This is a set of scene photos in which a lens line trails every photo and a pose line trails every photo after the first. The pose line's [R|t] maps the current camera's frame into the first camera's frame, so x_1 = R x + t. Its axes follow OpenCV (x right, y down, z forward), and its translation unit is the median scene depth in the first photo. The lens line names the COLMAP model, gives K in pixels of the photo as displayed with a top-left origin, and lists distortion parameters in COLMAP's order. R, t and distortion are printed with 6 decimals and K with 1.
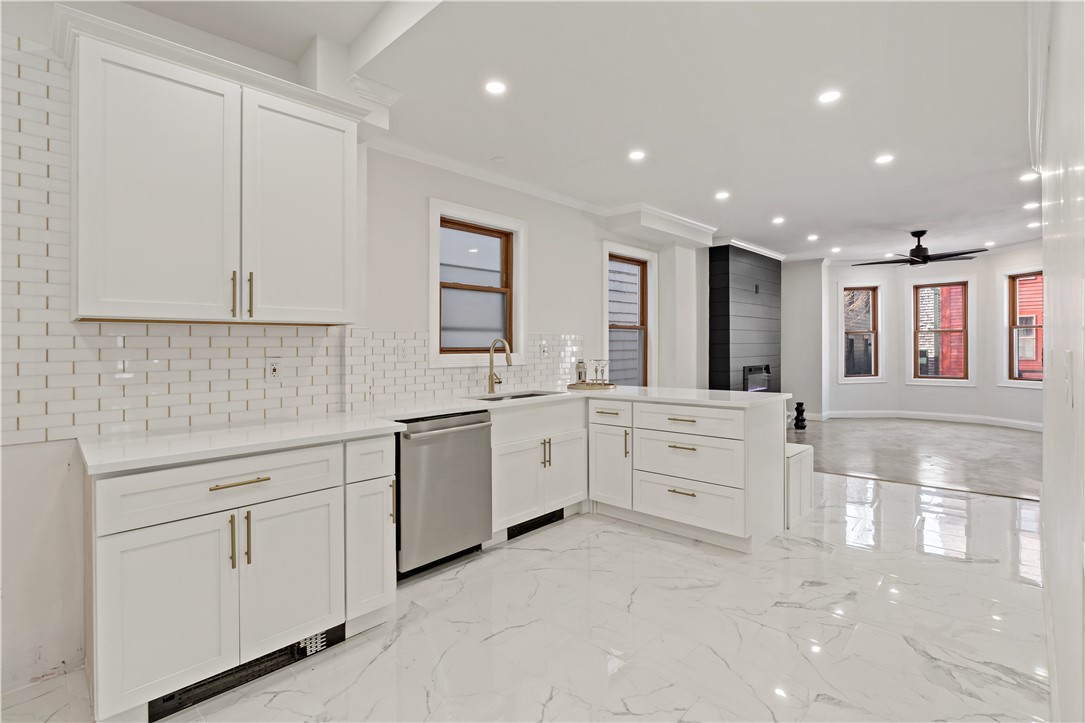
lens RADIAL K [[516.0, 0, 603.4], [0, 516.0, 341.9], [0, 0, 1]] dist [-0.011542, -0.000469]
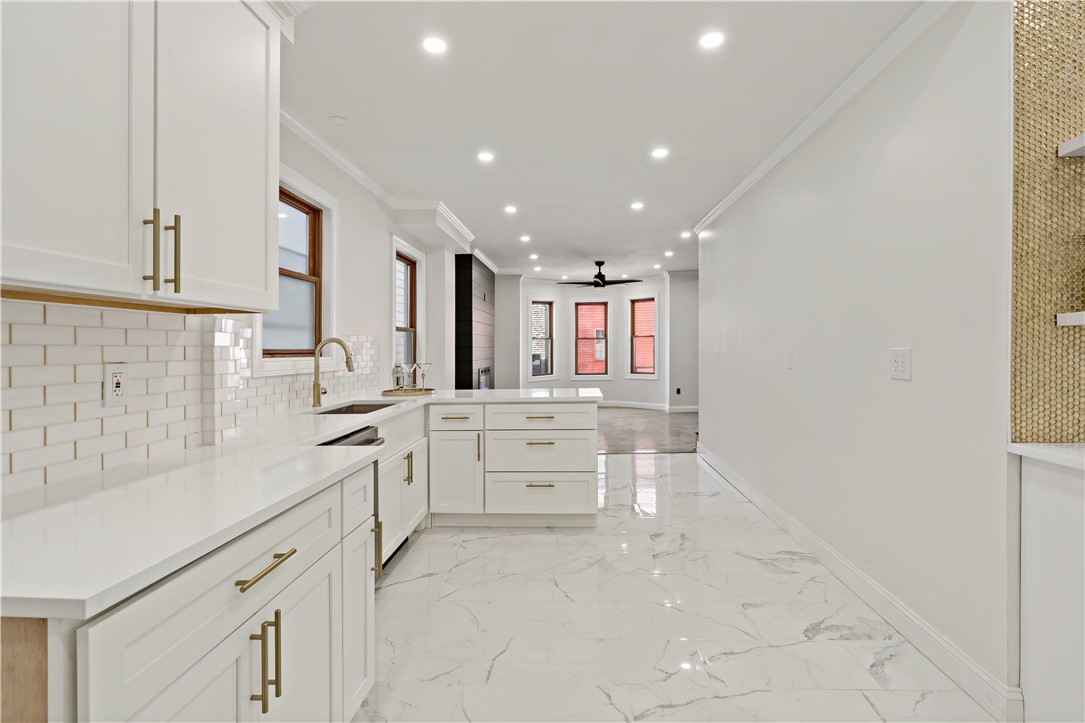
lens RADIAL K [[480.8, 0, 585.6], [0, 480.8, 347.4], [0, 0, 1]] dist [-0.024119, 0.000570]
pose [[0.766982, 0.002004, 0.641666, -0.372581], [-0.001488, 0.999998, -0.001345, 0.007865], [-0.641667, 0.000077, 0.766983, 0.162446]]
